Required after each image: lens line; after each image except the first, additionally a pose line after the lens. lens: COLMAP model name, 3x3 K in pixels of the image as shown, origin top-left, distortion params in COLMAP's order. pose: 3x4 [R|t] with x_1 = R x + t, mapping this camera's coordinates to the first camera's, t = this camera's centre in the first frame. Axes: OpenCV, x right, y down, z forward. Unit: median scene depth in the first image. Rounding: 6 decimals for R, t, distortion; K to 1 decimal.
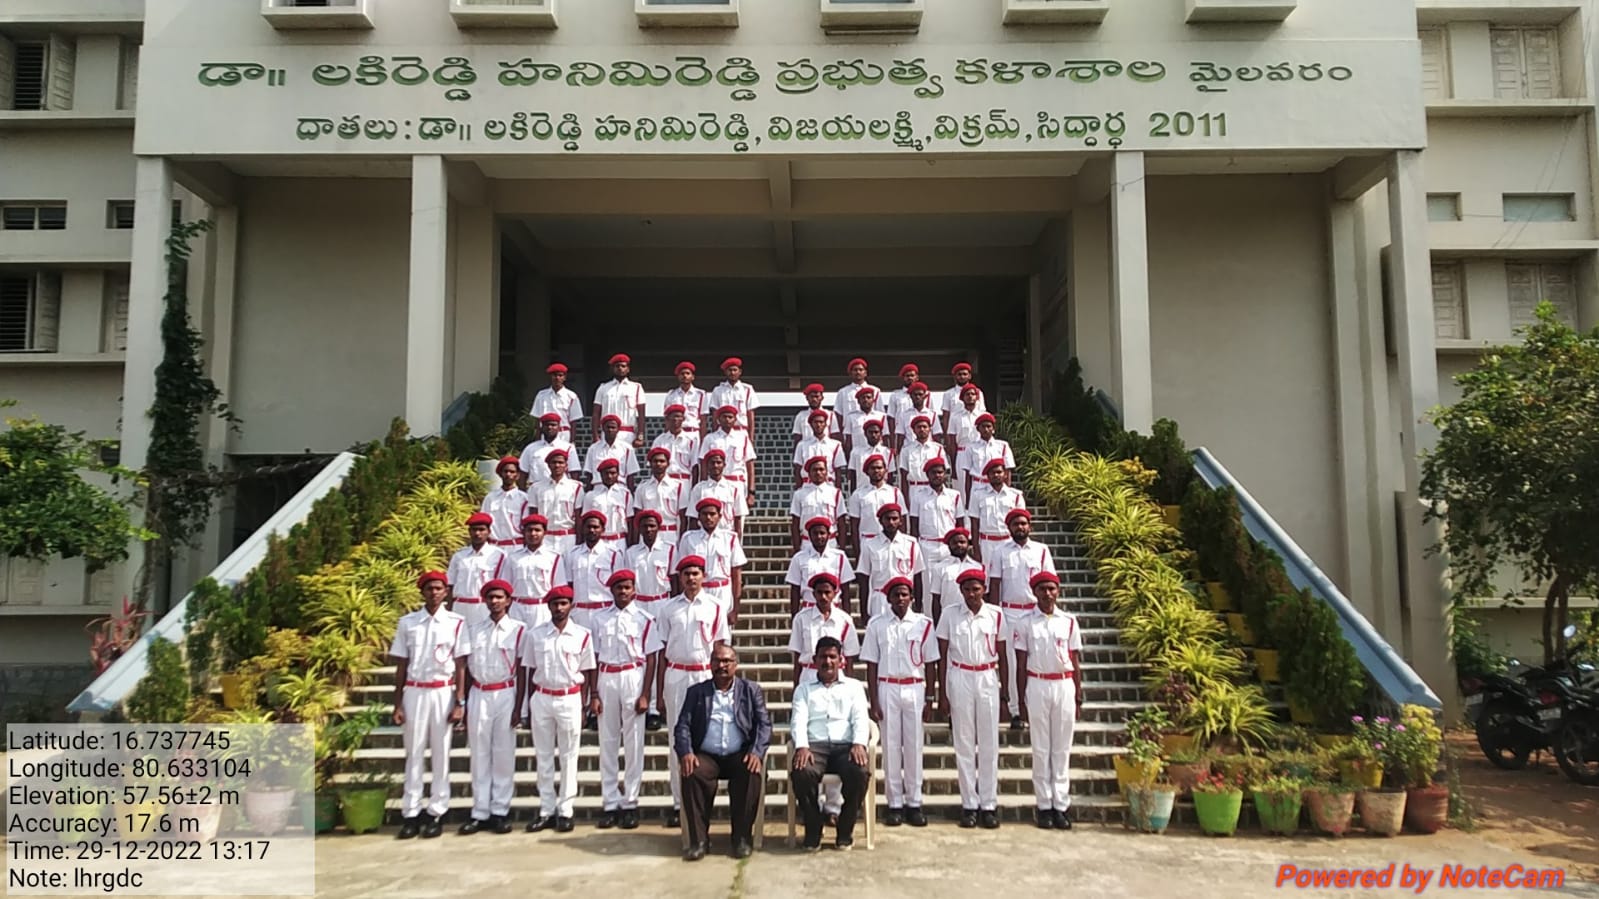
lens RADIAL K [[1258.5, 0, 796.8], [0, 1258.5, 389.8], [0, 0, 1]] dist [0.073040, -0.131820]
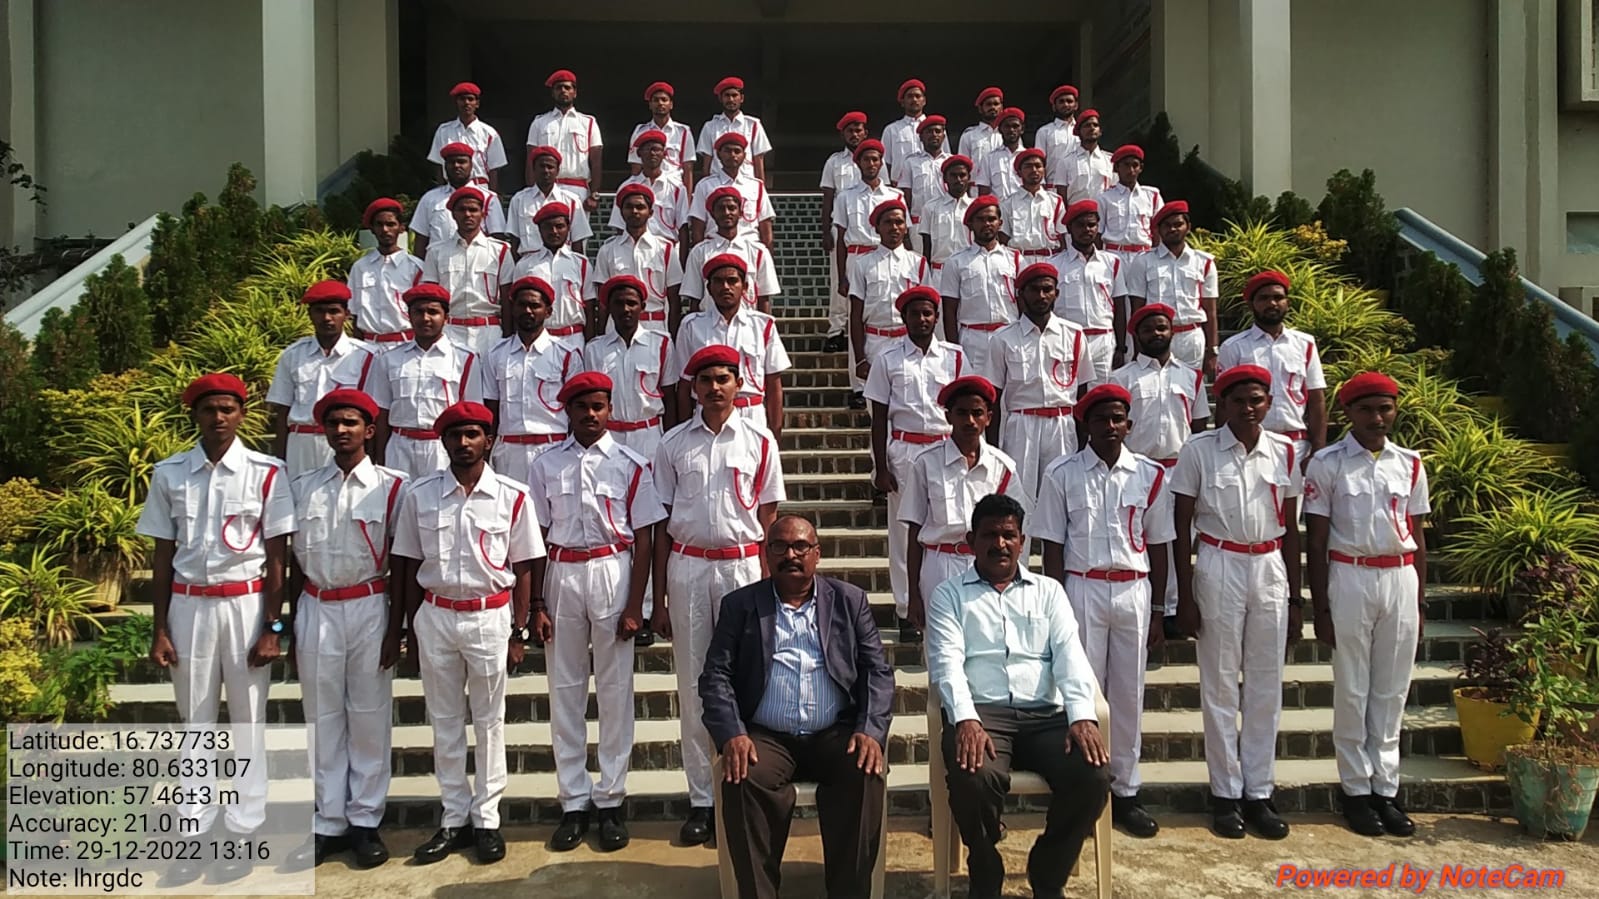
lens RADIAL K [[1258.5, 0, 796.8], [0, 1258.5, 389.8], [0, 0, 1]] dist [0.073040, -0.131820]
pose [[0.998966, -0.003777, 0.045313, -0.039658], [-0.002359, 0.990897, 0.134601, 0.042063], [-0.045409, -0.134569, 0.989863, 0.253368]]
